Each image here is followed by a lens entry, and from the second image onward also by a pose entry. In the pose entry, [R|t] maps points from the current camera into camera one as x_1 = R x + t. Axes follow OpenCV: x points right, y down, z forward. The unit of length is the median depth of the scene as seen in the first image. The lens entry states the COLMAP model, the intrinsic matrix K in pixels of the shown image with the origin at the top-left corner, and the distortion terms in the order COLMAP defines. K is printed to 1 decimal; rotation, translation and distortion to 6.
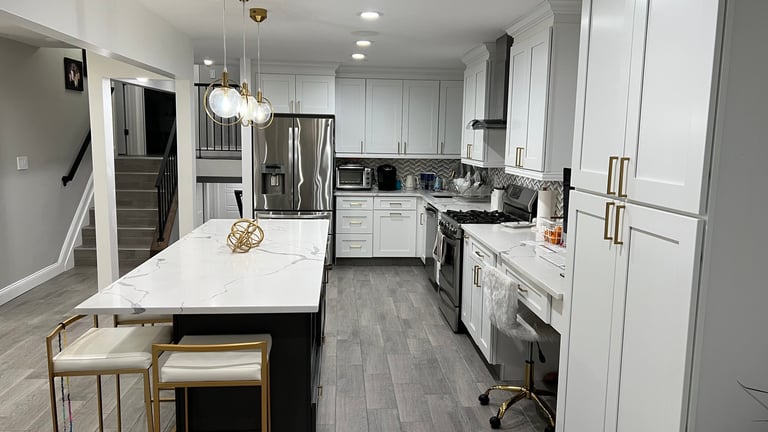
lens RADIAL K [[583.7, 0, 384.2], [0, 583.7, 215.5], [0, 0, 1]] dist [0.032858, -0.012161]
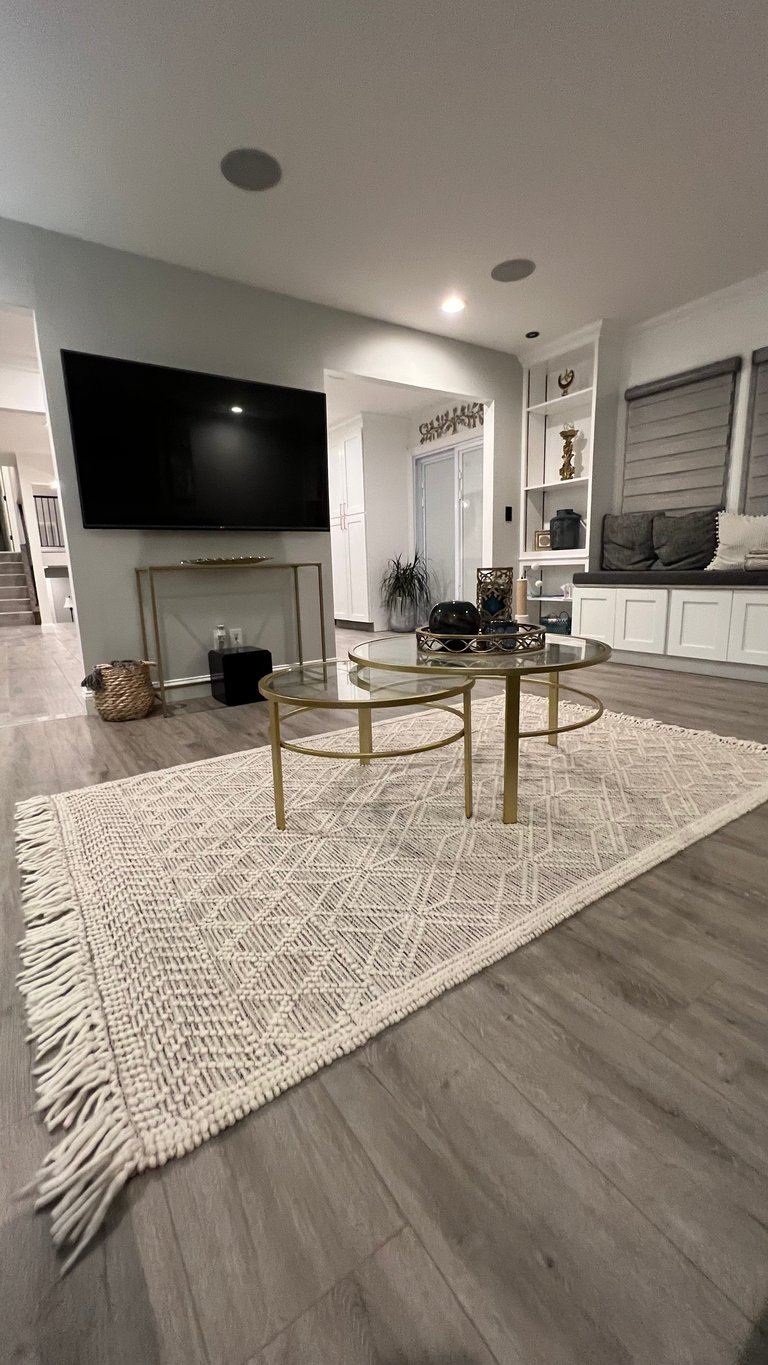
lens RADIAL K [[547.8, 0, 388.7], [0, 547.8, 681.0], [0, 0, 1]] dist [0.000827, 0.000137]
pose [[0.863667, -0.144799, 0.482817, -0.325049], [0.116117, 0.989243, 0.088968, 0.208731], [-0.490505, -0.020775, 0.871191, -0.596540]]
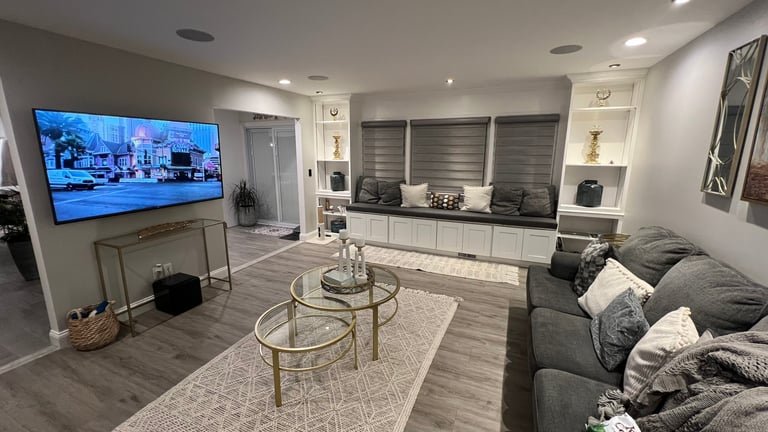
lens RADIAL K [[306.3, 0, 386.1], [0, 306.3, 215.1], [0, 0, 1]] dist [-0.002237, -0.000396]
pose [[0.462887, -0.199717, 0.863625, -0.430381], [0.127322, 0.979165, 0.158193, 0.081672], [-0.877226, 0.036733, 0.478671, -0.595003]]
